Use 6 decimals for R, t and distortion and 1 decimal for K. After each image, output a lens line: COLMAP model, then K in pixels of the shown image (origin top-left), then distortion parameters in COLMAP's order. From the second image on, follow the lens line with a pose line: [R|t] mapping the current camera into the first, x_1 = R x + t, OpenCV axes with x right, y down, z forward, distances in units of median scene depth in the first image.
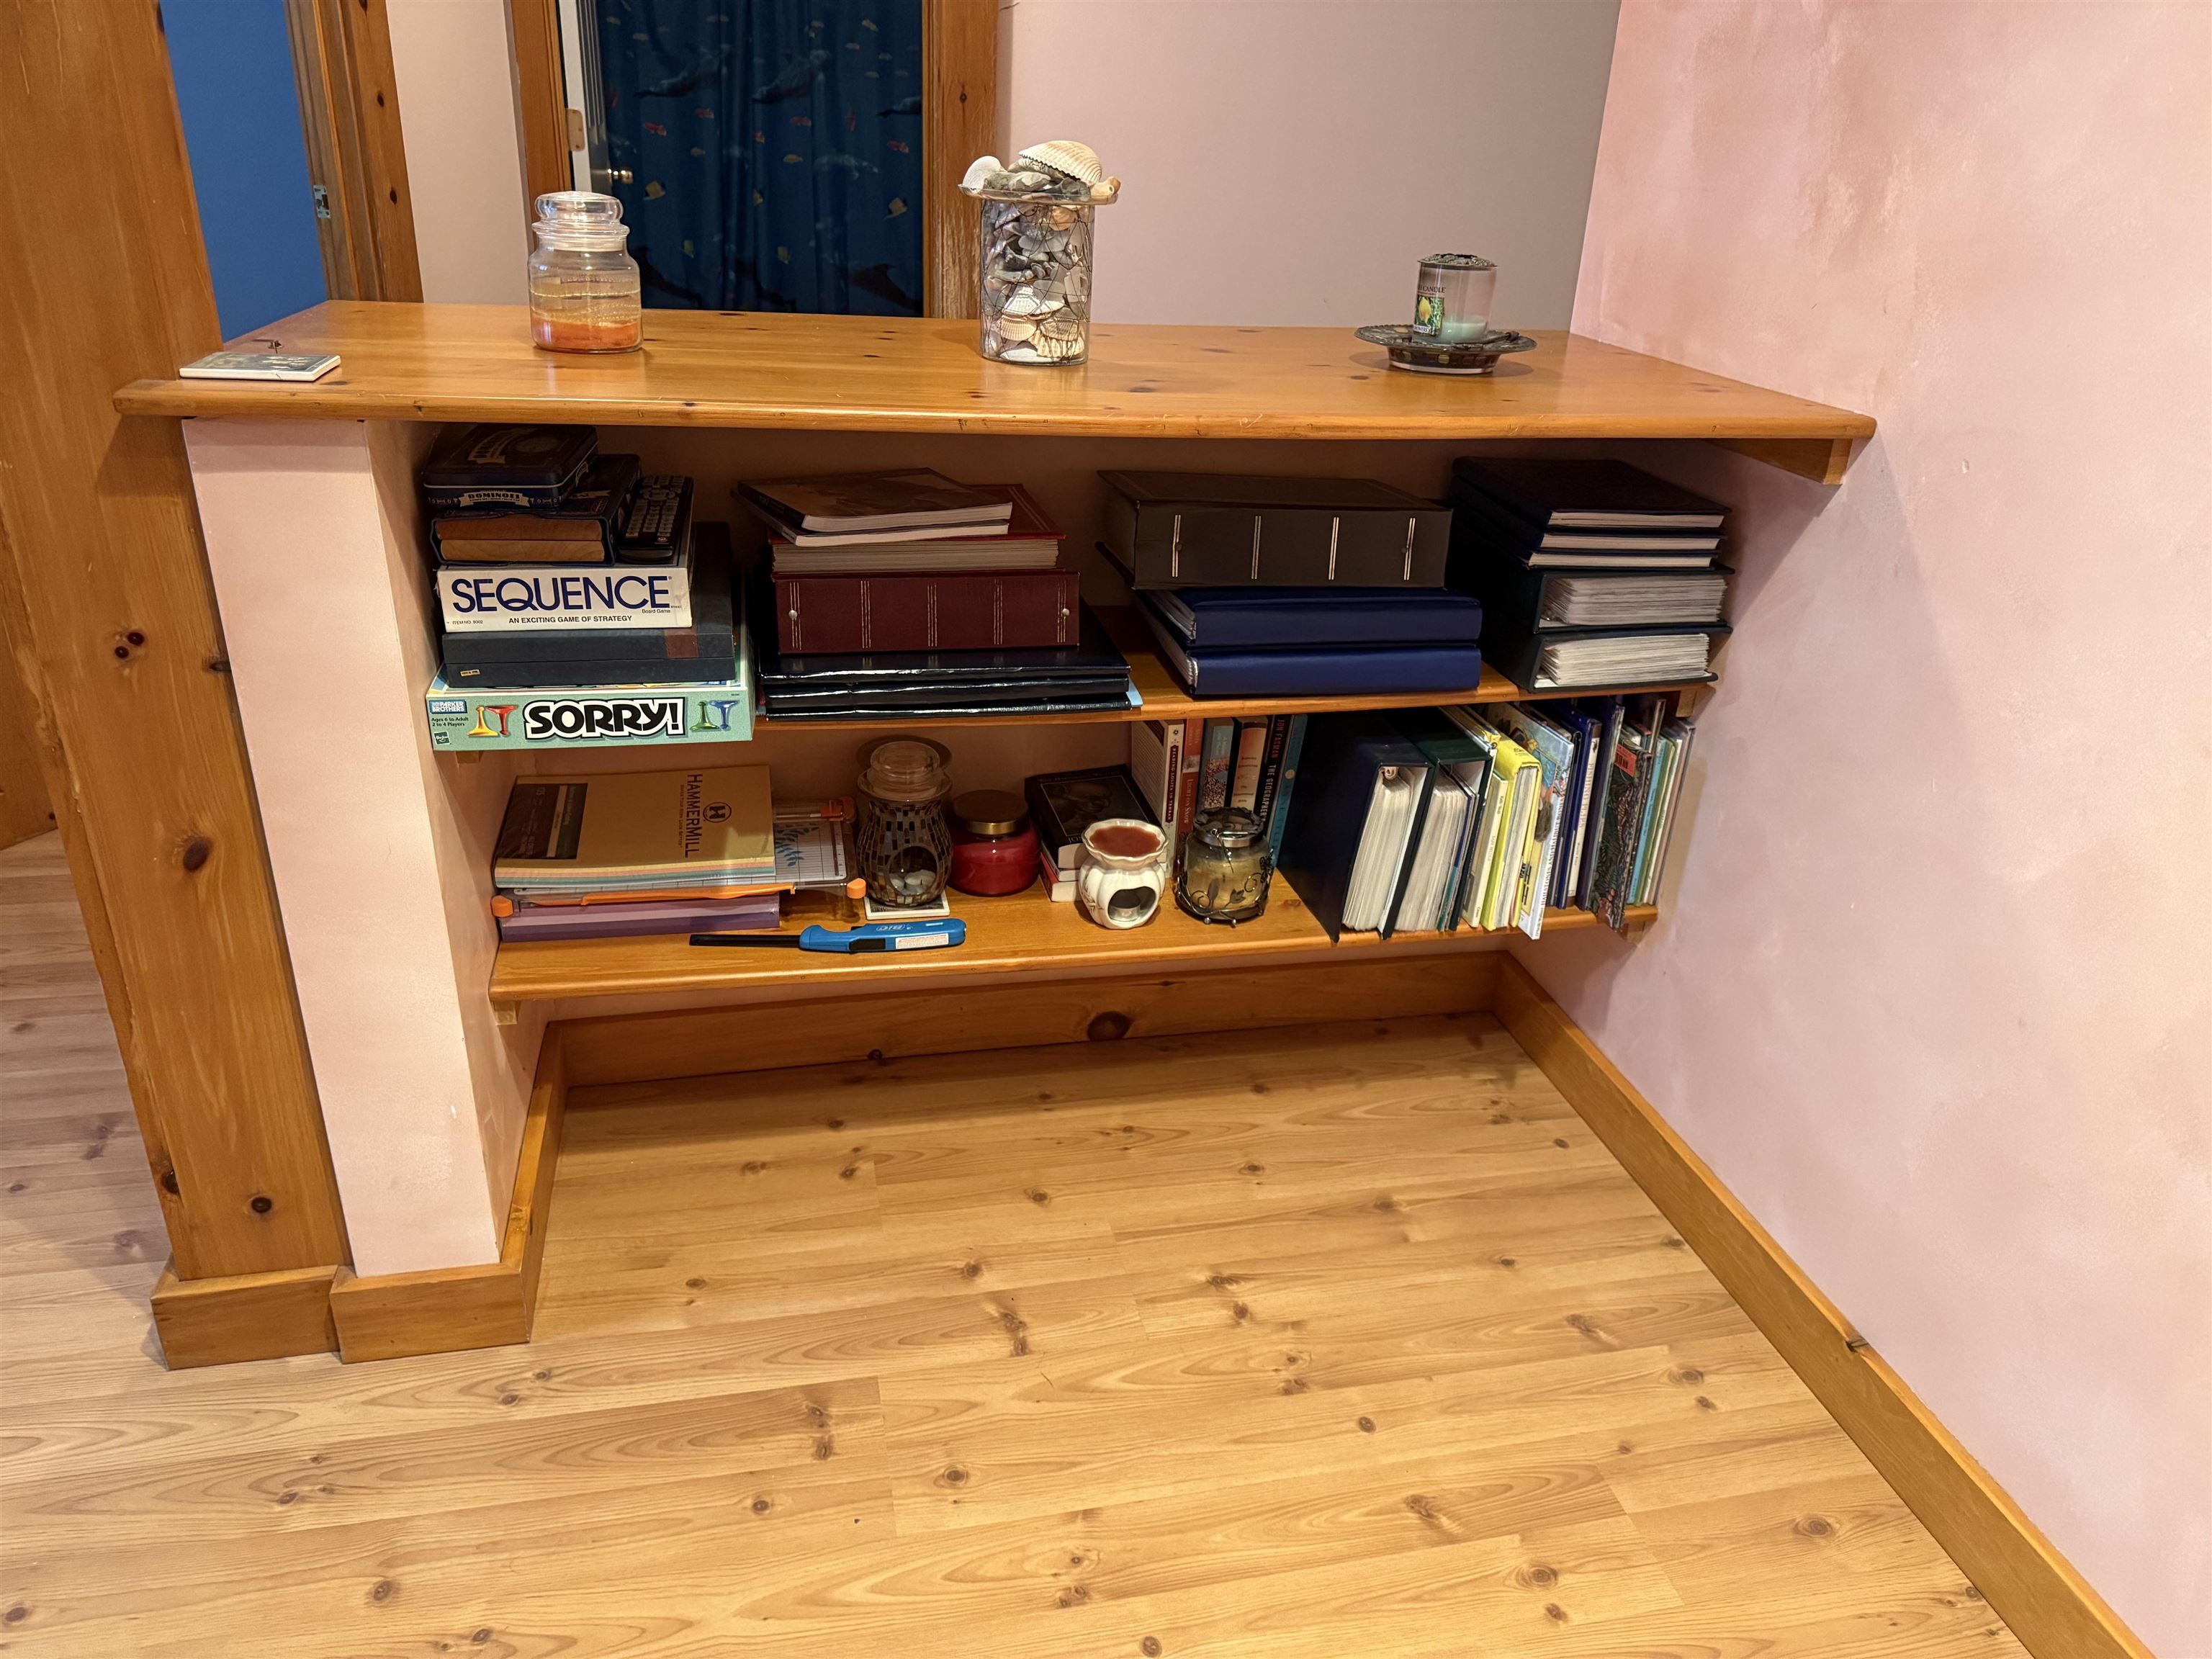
lens RADIAL K [[1561.8, 0, 1104.3], [0, 1561.8, 816.4], [0, 0, 1]] dist [0.008057, 0.003875]
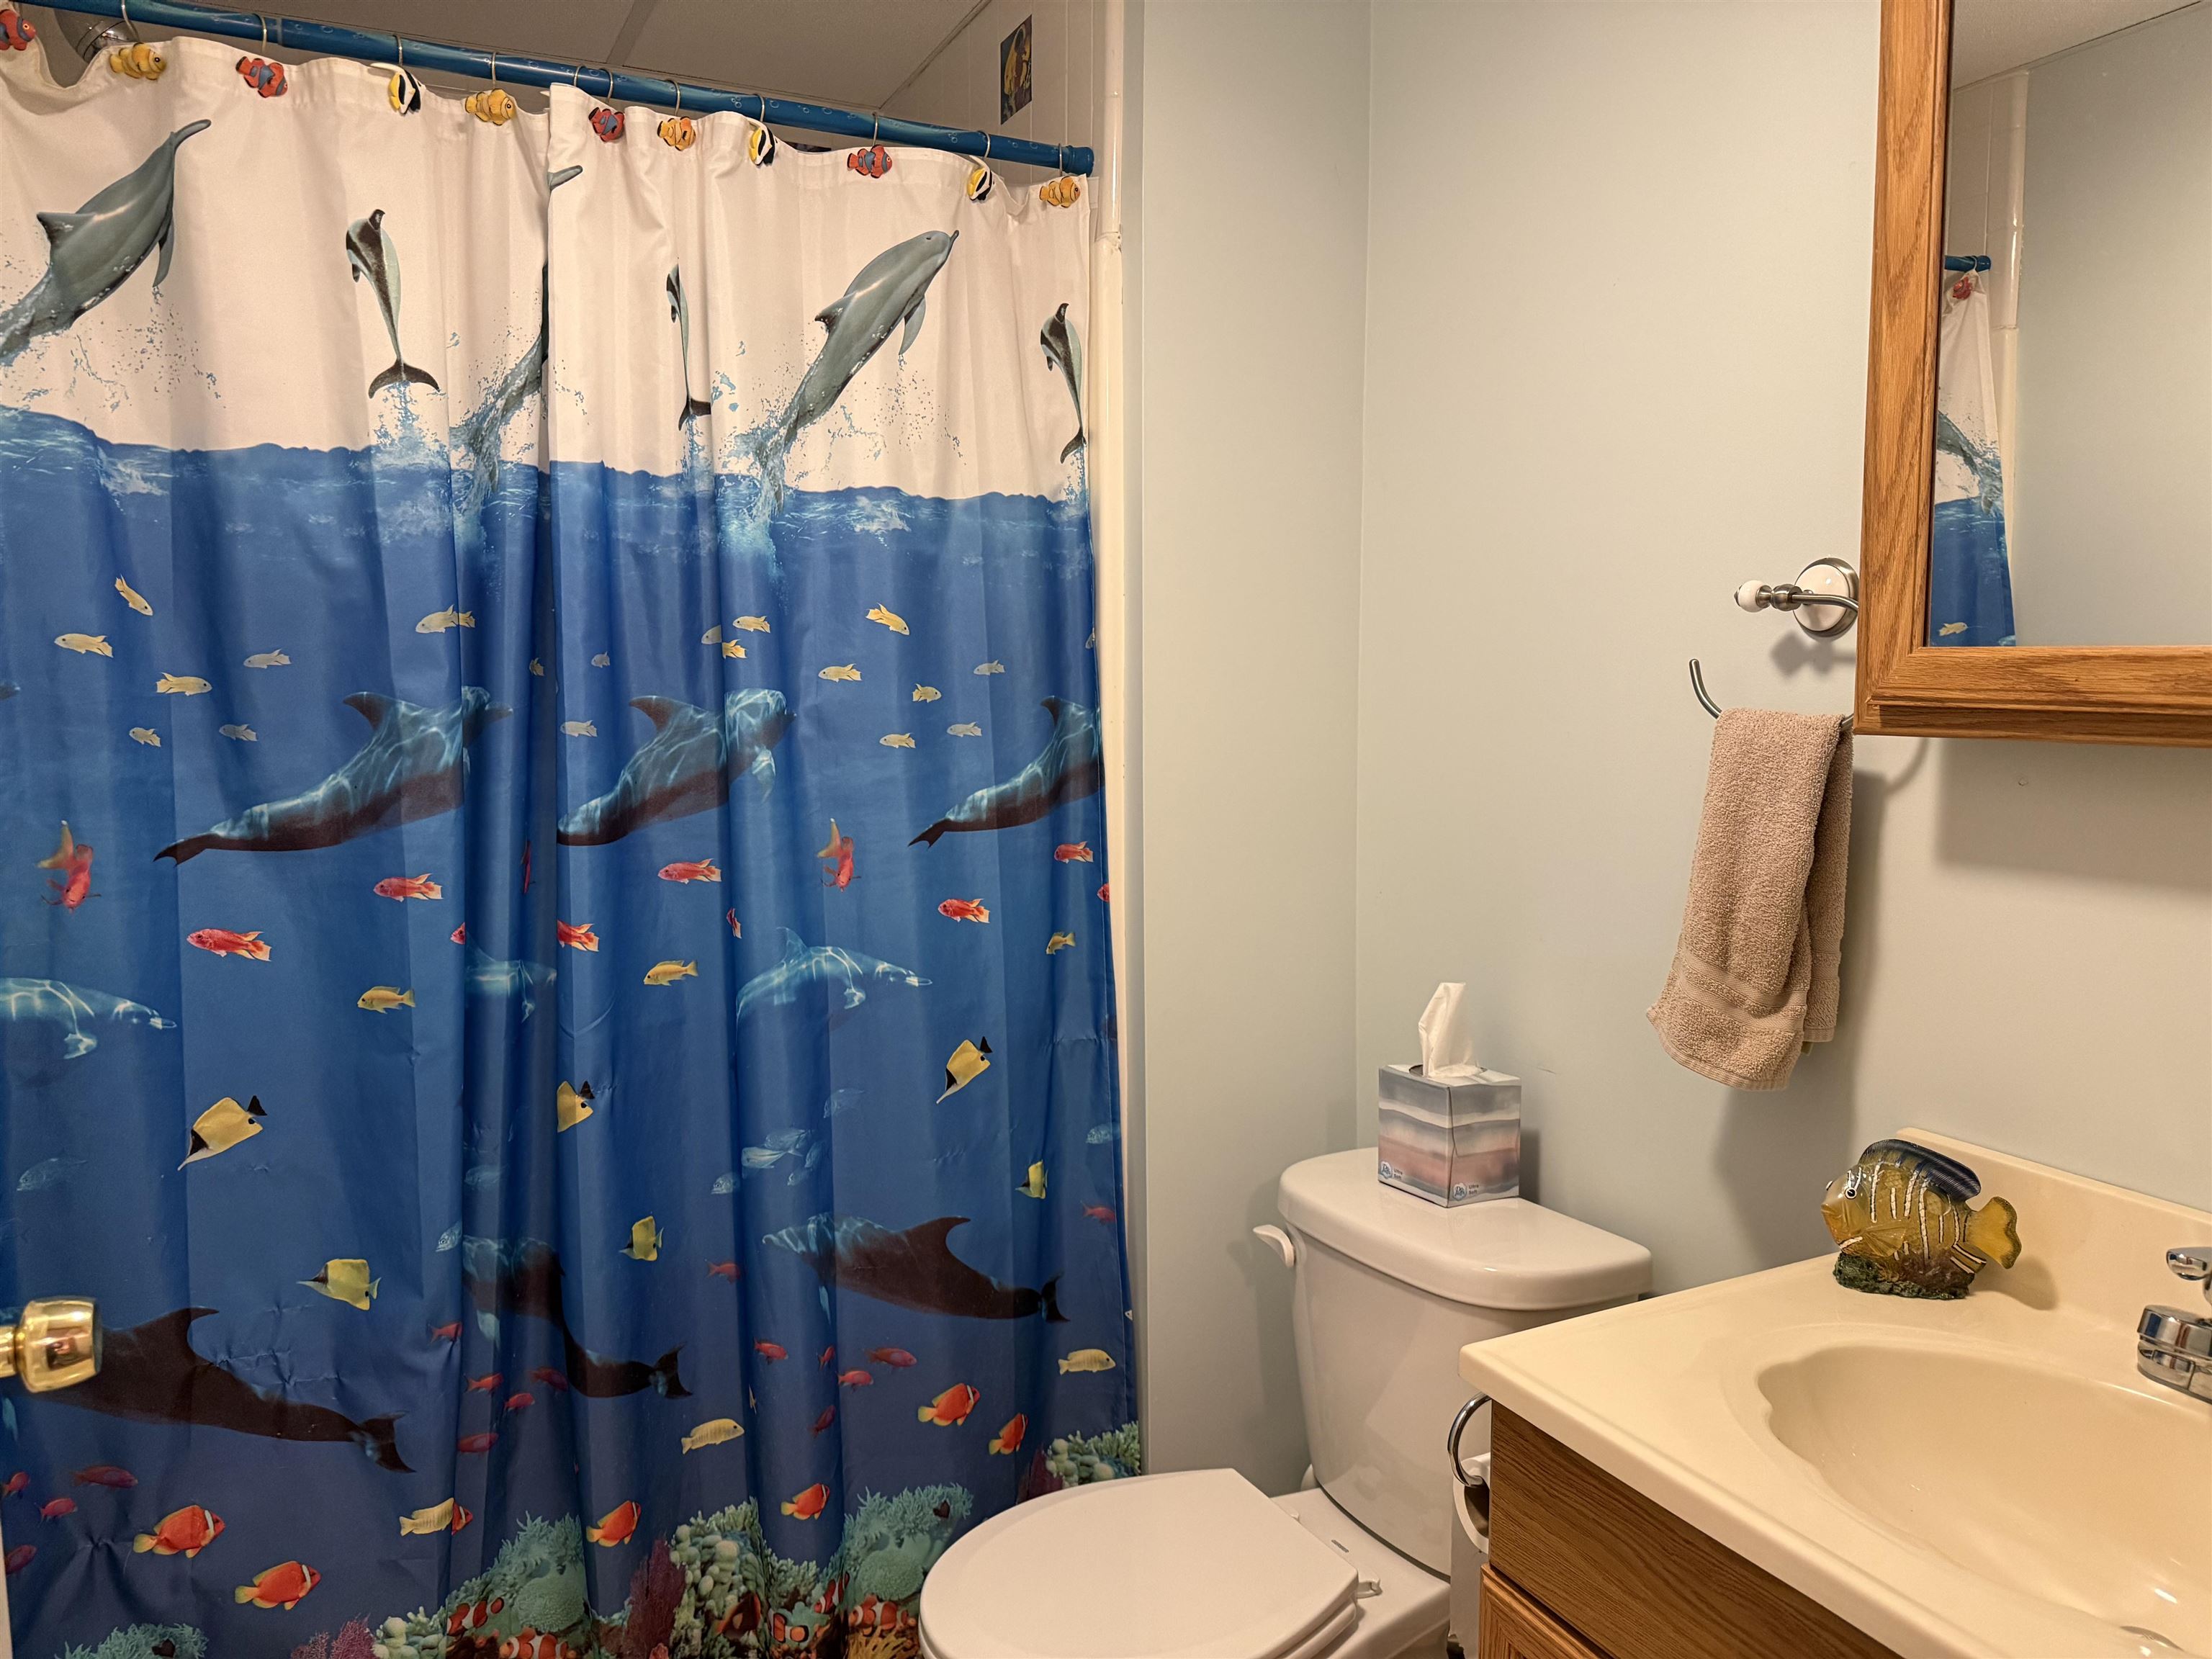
lens RADIAL K [[1561.8, 0, 1108.5], [0, 1561.8, 826.1], [0, 0, 1]] dist [0.008057, 0.003875]
pose [[0.977402, -0.072569, 0.198543, -0.173294], [0.134149, 0.938803, -0.317259, -0.331567], [-0.163369, 0.336724, 0.927323, 0.657698]]
